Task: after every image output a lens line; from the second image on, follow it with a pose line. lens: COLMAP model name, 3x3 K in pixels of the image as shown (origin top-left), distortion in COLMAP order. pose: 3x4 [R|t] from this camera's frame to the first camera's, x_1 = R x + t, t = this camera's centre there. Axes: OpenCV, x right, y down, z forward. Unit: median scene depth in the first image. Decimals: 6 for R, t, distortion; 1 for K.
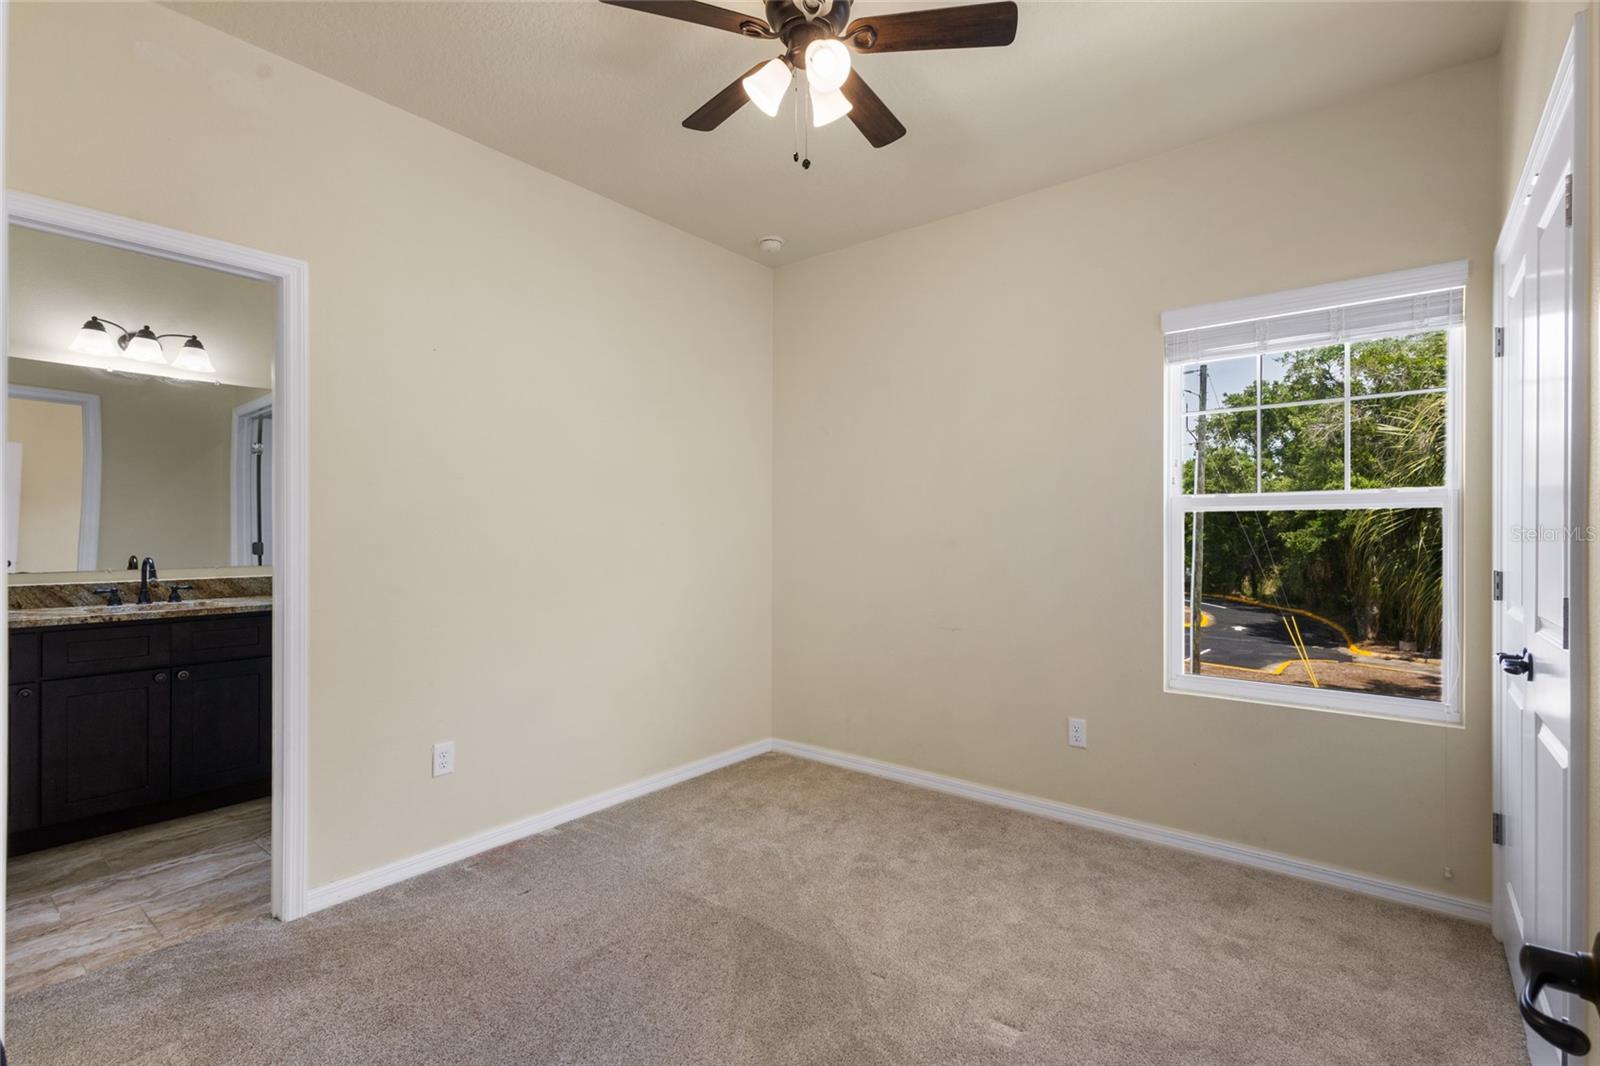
lens RADIAL K [[734.7, 0, 800.5], [0, 734.7, 540.1], [0, 0, 1]] dist [0.012733, -0.000421]
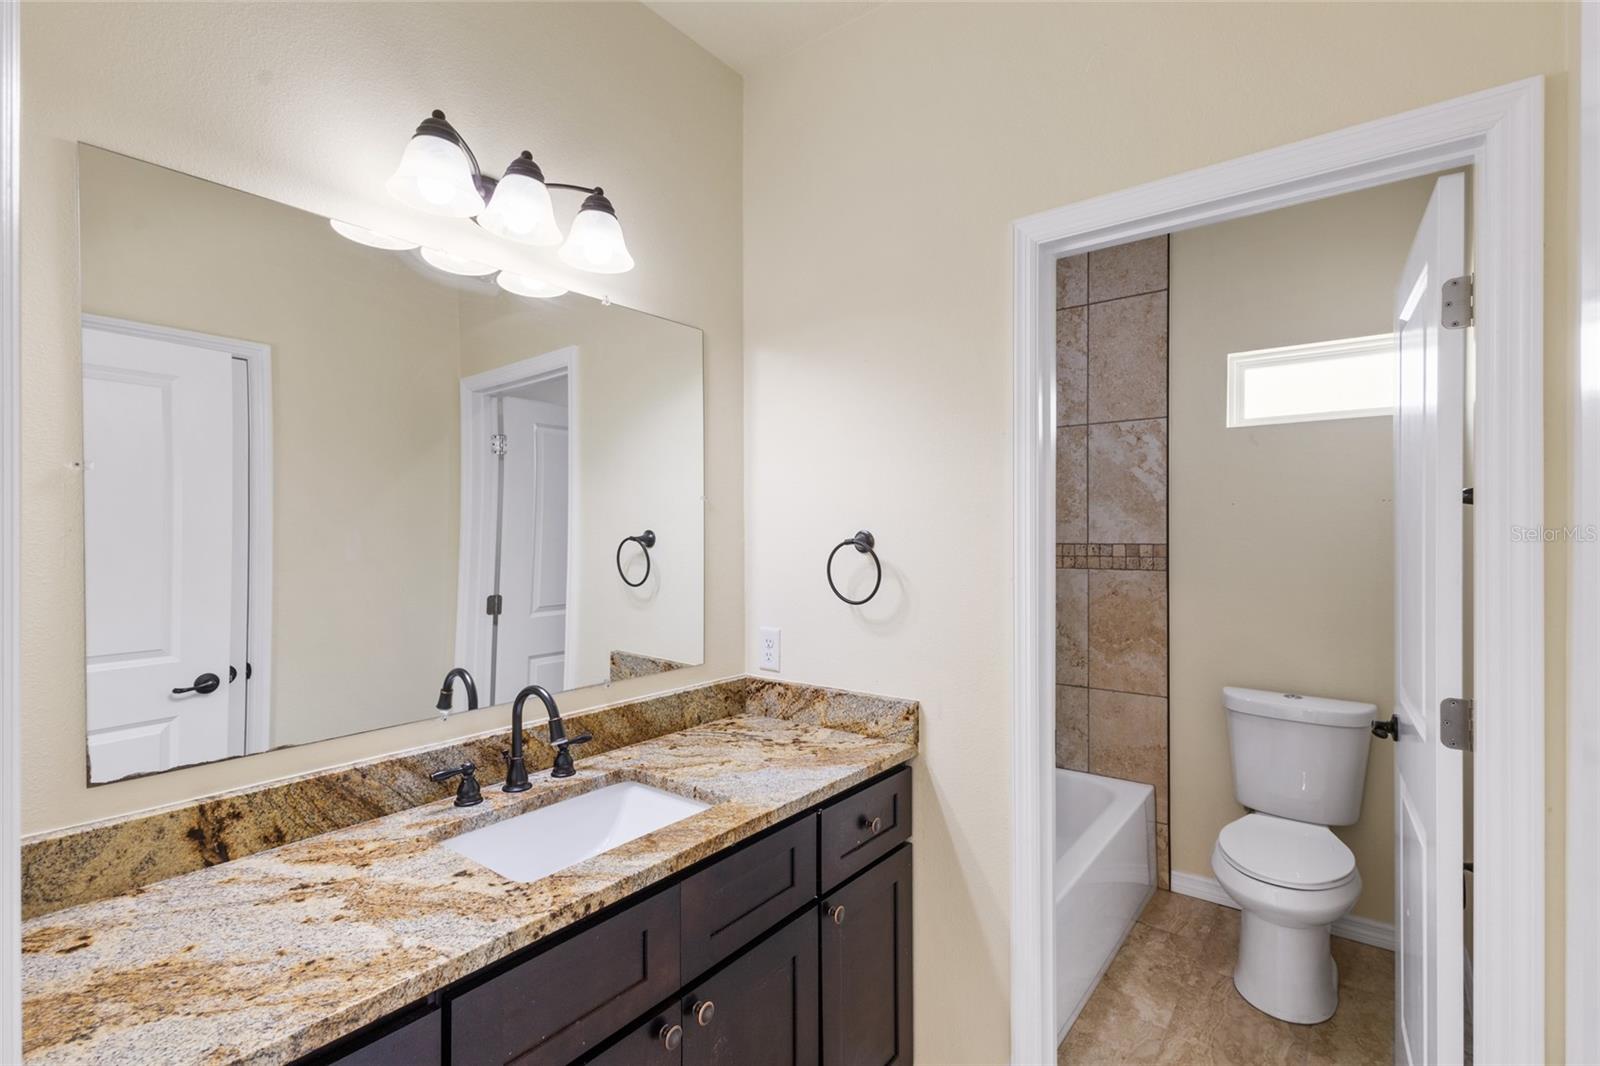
lens RADIAL K [[708.4, 0, 789.2], [0, 708.4, 544.8], [0, 0, 1]] dist [0.004044, 0.000260]
pose [[0.999470, 0.003344, 0.032368, -0.720828], [-0.003309, 0.999994, -0.001144, -0.055968], [-0.032372, 0.001037, 0.999475, 0.564592]]
